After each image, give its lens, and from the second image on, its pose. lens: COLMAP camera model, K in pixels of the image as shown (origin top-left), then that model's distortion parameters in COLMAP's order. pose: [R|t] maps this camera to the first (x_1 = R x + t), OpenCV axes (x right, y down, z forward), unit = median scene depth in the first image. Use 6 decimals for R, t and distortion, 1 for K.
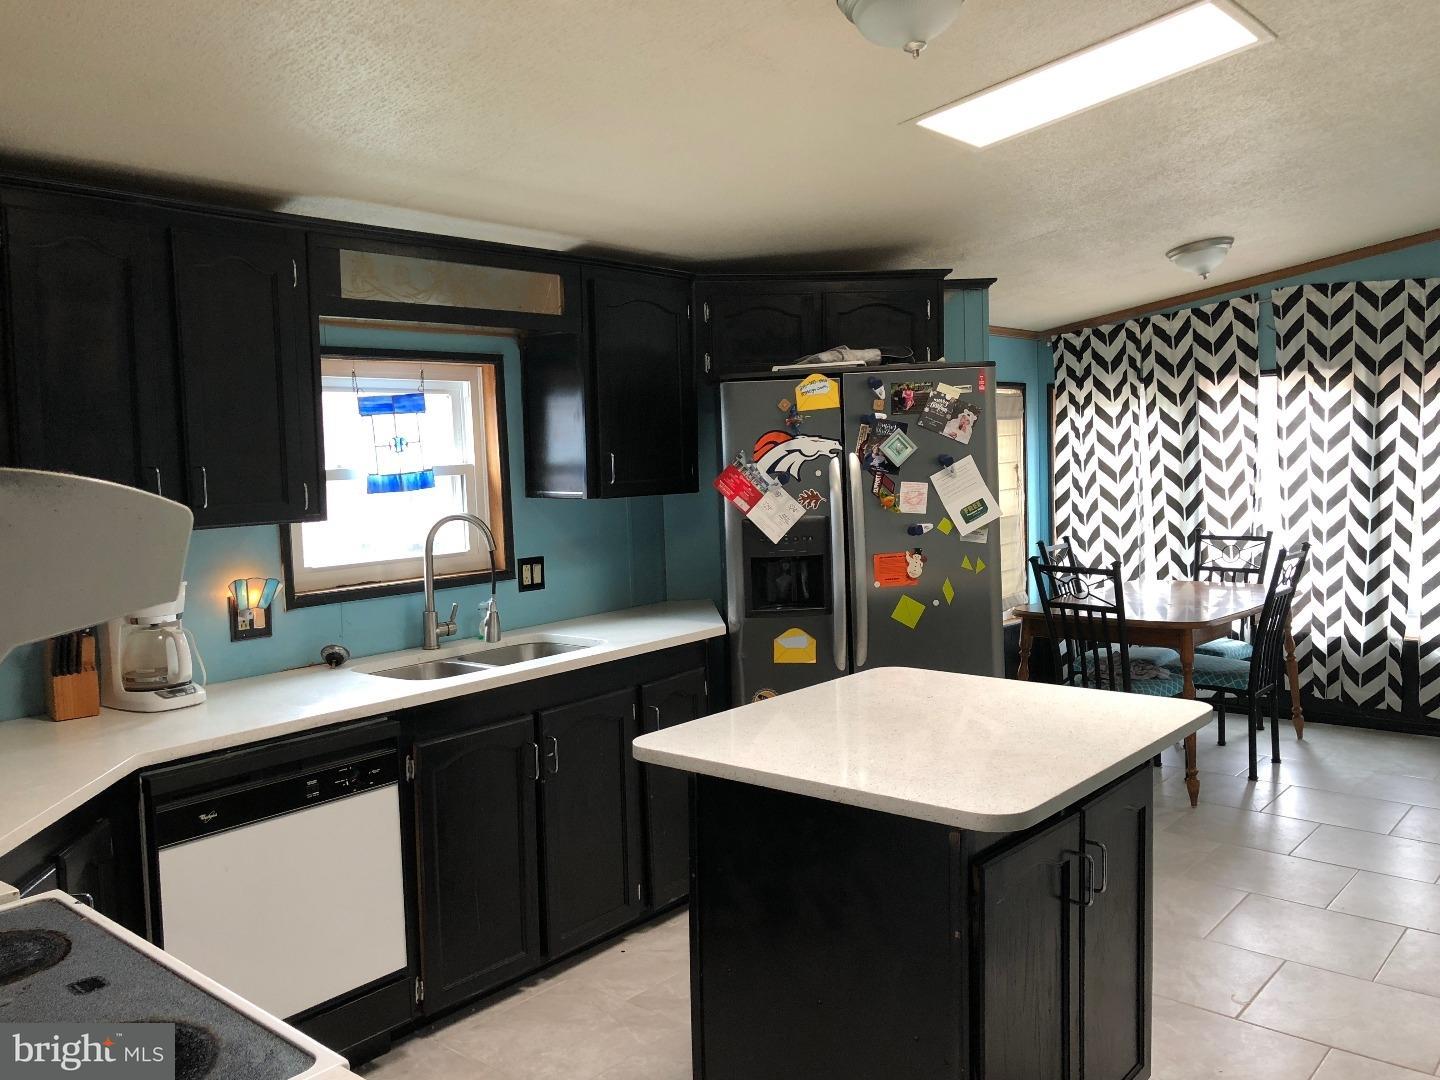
lens RADIAL K [[1169.9, 0, 721.6], [0, 1169.9, 540.5], [0, 0, 1]] dist [0.035625, -0.040062]
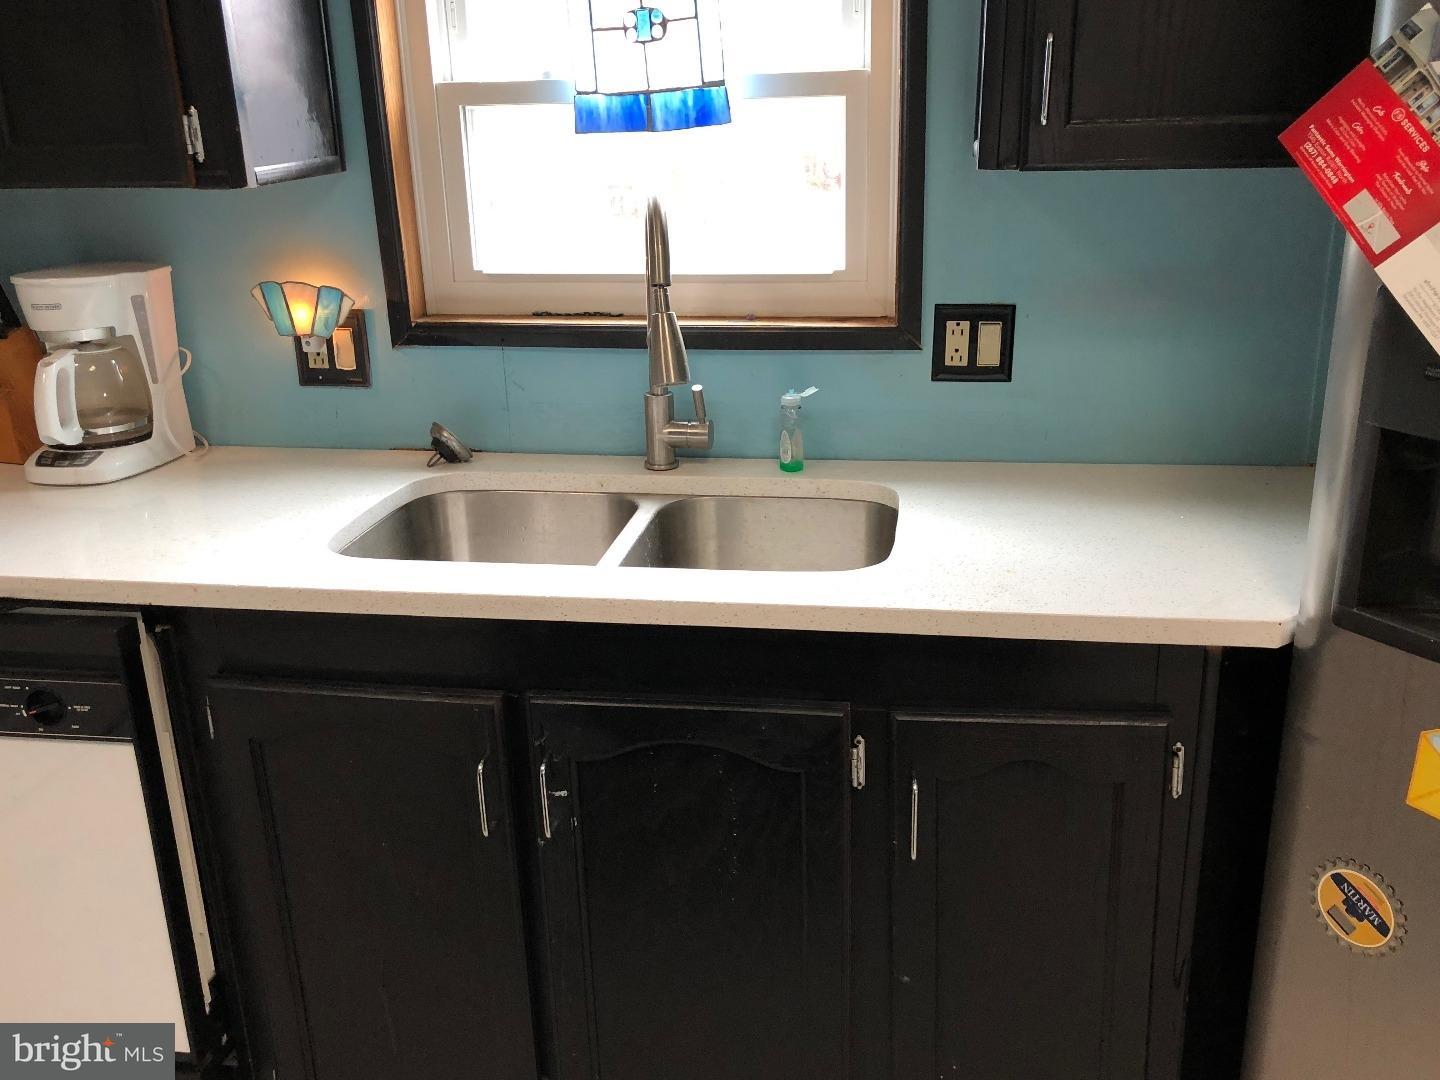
lens RADIAL K [[1245.8, 0, 720.1], [0, 1245.8, 531.4], [0, 0, 1]] dist [-0.005488, 0.003571]
pose [[0.526618, 0.287698, -0.799939, 0.191923], [-0.065665, 0.951947, 0.299139, -0.039840], [0.847562, -0.105005, 0.520204, 0.739973]]
